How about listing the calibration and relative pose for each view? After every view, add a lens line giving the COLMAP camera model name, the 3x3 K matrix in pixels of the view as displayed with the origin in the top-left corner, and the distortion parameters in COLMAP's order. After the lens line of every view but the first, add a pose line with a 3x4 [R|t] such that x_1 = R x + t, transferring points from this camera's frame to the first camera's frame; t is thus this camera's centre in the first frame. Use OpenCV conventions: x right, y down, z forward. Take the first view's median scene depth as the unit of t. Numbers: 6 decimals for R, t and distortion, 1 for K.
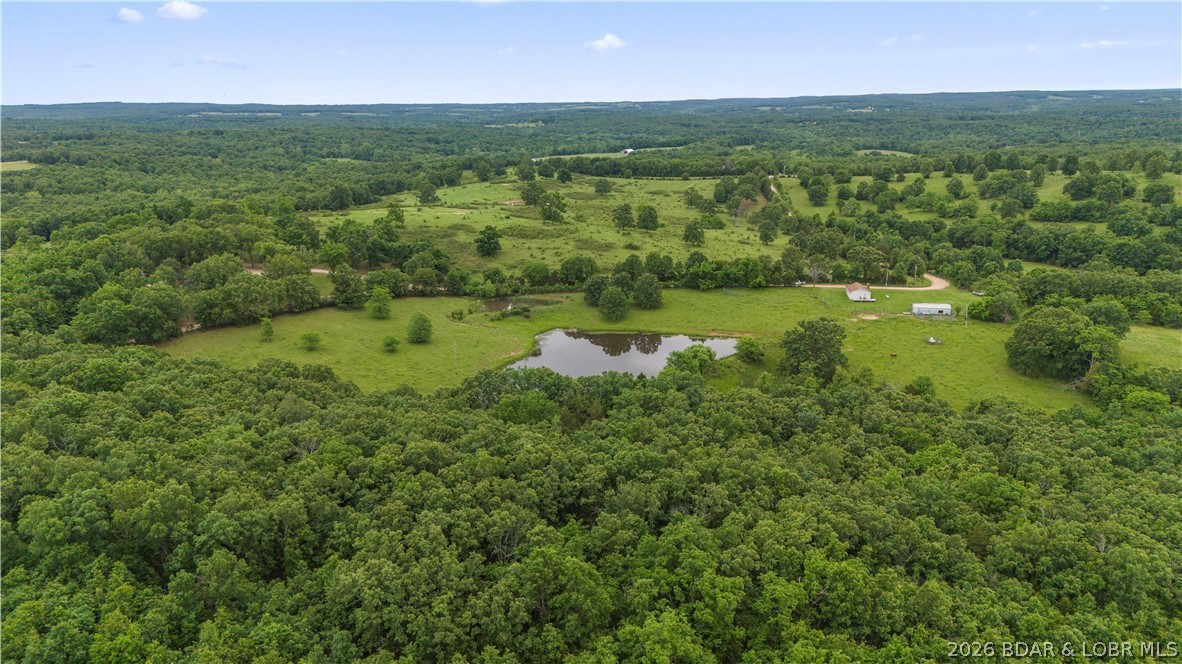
lens RADIAL K [[872.0, 0, 588.8], [0, 872.0, 331.5], [0, 0, 1]] dist [0.066380, -0.059127]
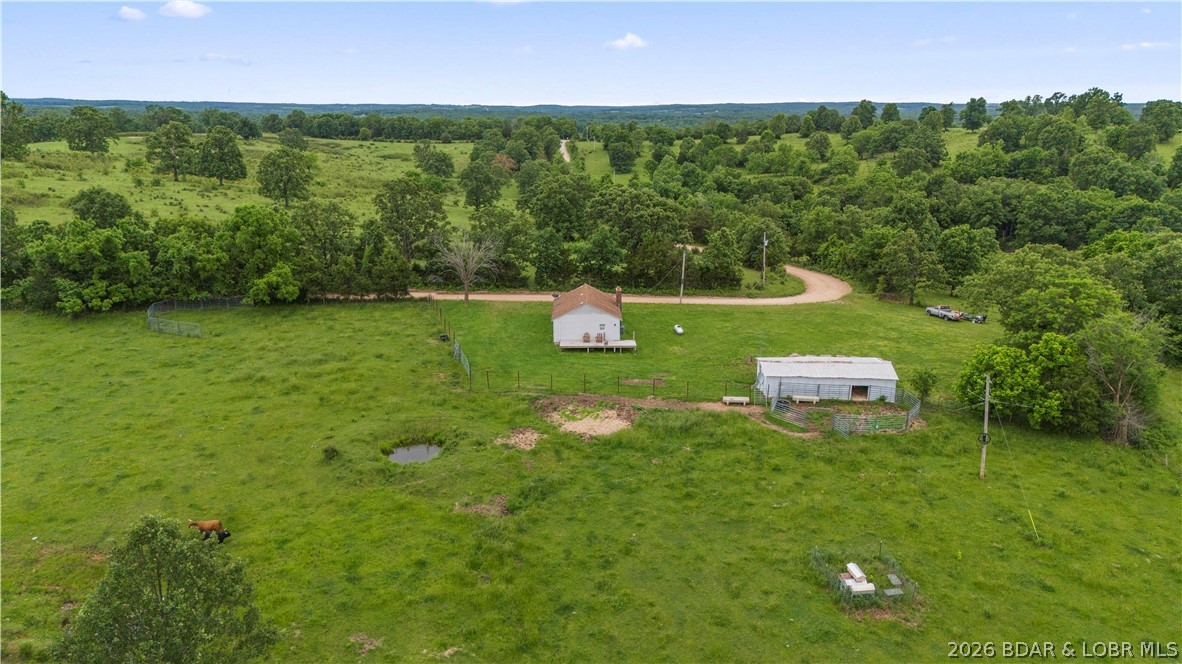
lens RADIAL K [[872.0, 0, 592.3], [0, 872.0, 337.8], [0, 0, 1]] dist [0.066380, -0.059127]
pose [[0.987156, -0.023004, 0.158095, 0.245585], [0.023618, 0.999719, -0.002010, -0.034807], [-0.158005, 0.005718, 0.987422, 0.660816]]
